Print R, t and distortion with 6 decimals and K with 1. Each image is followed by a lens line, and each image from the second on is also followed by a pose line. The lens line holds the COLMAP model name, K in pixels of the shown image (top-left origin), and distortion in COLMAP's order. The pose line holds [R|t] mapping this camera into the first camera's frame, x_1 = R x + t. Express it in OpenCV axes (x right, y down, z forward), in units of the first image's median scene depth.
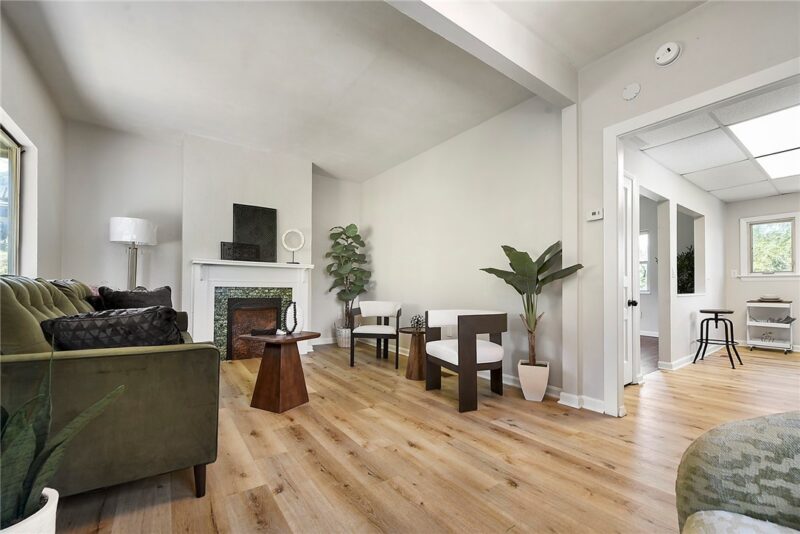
lens RADIAL K [[334.7, 0, 393.3], [0, 334.7, 276.2], [0, 0, 1]] dist [-0.000706, -0.000156]
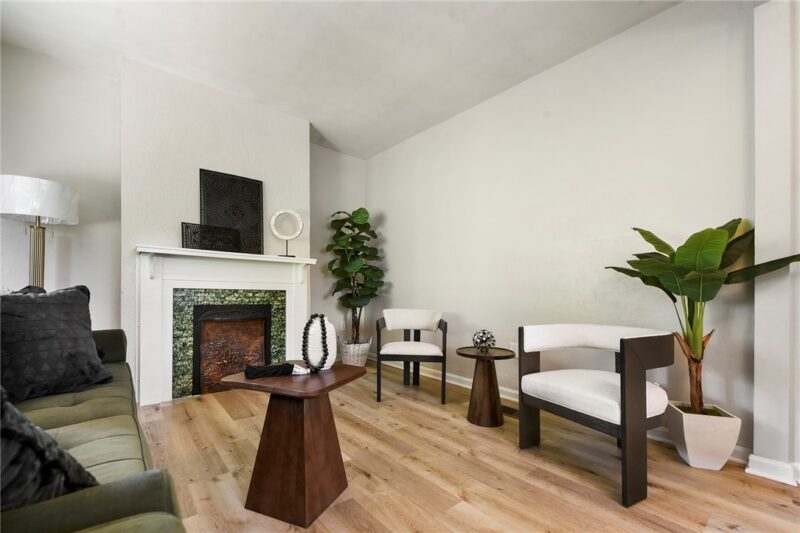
lens RADIAL K [[333.5, 0, 394.8], [0, 333.5, 290.0], [0, 0, 1]] dist [-0.000366, -0.000125]
pose [[0.995414, 0.004287, 0.095563, -0.156644], [-0.007157, 0.999533, 0.029709, 0.012156], [-0.095391, -0.030257, 0.994980, 0.295264]]
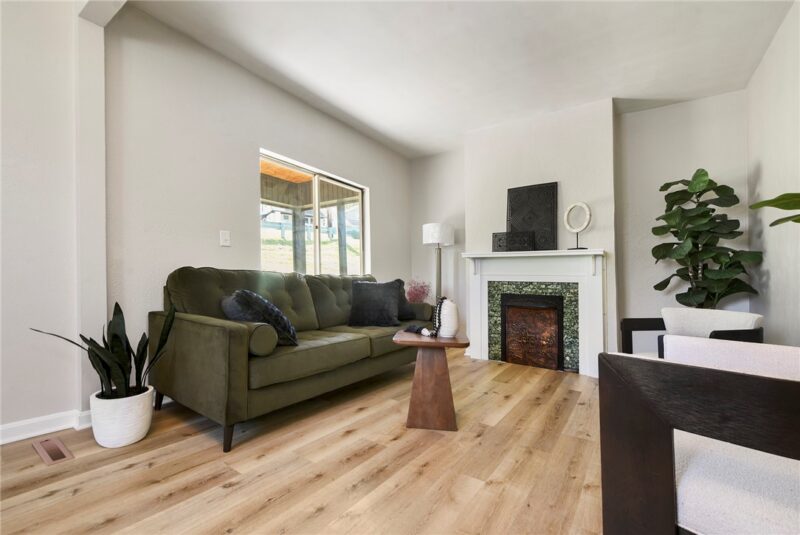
lens RADIAL K [[334.7, 0, 393.3], [0, 334.7, 276.7], [0, 0, 1]] dist [-0.000706, -0.000156]
pose [[0.357615, -0.014816, -0.933752, 0.274959], [0.020046, 0.999766, -0.008186, 0.022232], [0.933654, -0.015791, 0.357828, 0.416393]]
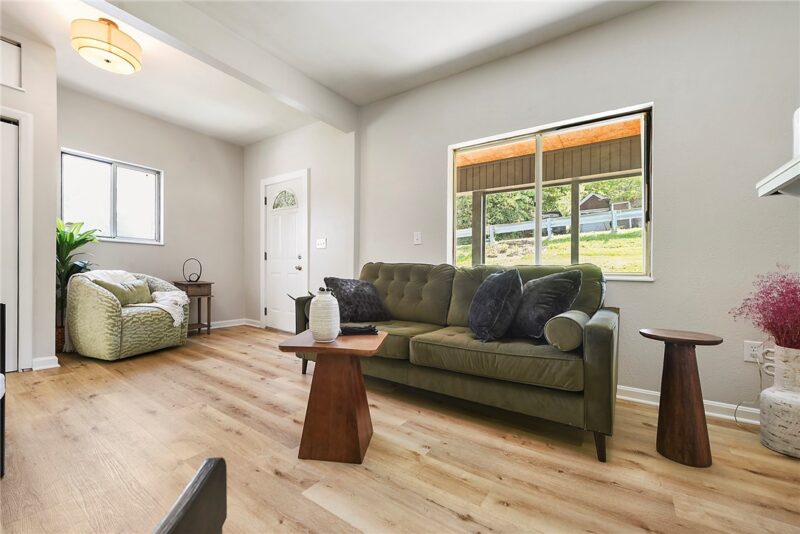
lens RADIAL K [[338.8, 0, 400.0], [0, 338.8, 267.0], [0, 0, 1]] dist [0.030737, 0.000082]
pose [[-0.933042, -0.015834, -0.359419, -0.135072], [-0.003643, 0.999396, -0.034571, 0.034974], [0.359749, -0.030946, -0.932536, 1.136872]]
